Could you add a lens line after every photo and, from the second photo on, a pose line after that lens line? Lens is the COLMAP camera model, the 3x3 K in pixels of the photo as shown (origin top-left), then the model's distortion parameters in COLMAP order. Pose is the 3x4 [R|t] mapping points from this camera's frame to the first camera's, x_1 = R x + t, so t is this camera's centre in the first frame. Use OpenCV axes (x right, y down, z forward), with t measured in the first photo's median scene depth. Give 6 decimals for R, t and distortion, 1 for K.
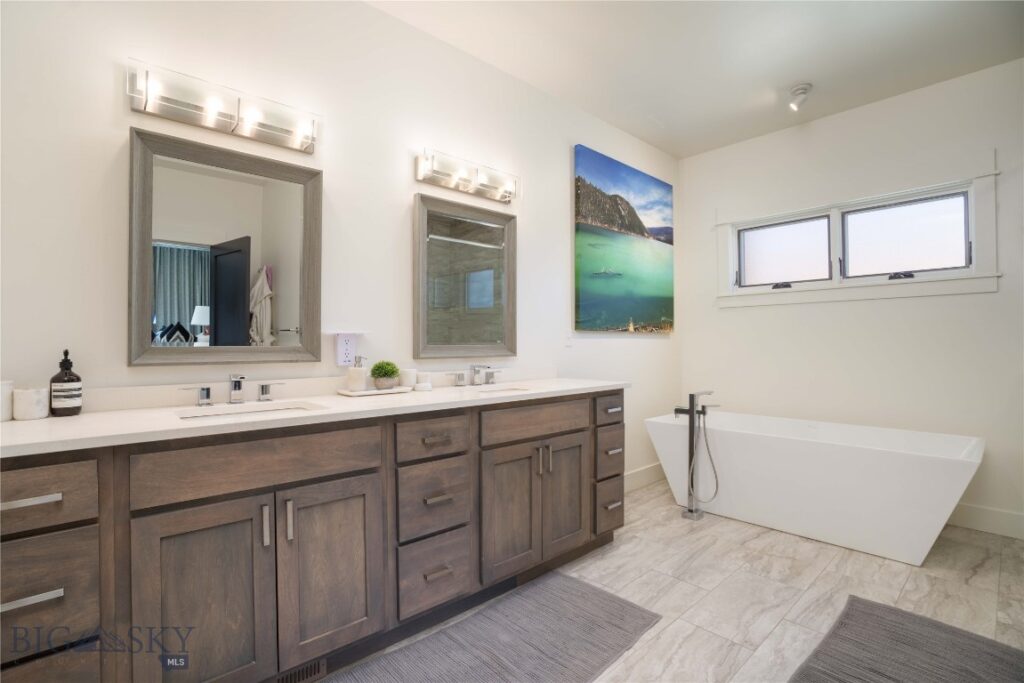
lens RADIAL K [[478.3, 0, 512.0], [0, 478.3, 341.5], [0, 0, 1]] dist [-0.001604, -0.000258]
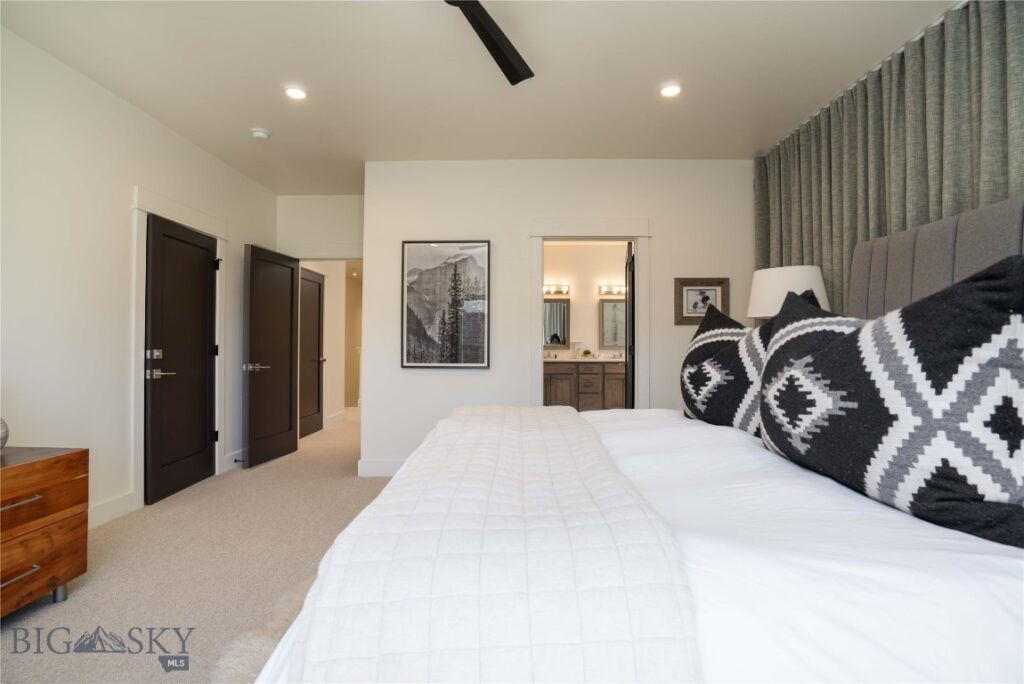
lens RADIAL K [[478.3, 0, 512.0], [0, 478.3, 342.0], [0, 0, 1]] dist [-0.001604, -0.000258]
pose [[0.725220, -0.000352, -0.688517, 1.864860], [0.000615, 1.000000, 0.000137, -0.017916], [0.688517, -0.000522, 0.725220, -2.047969]]
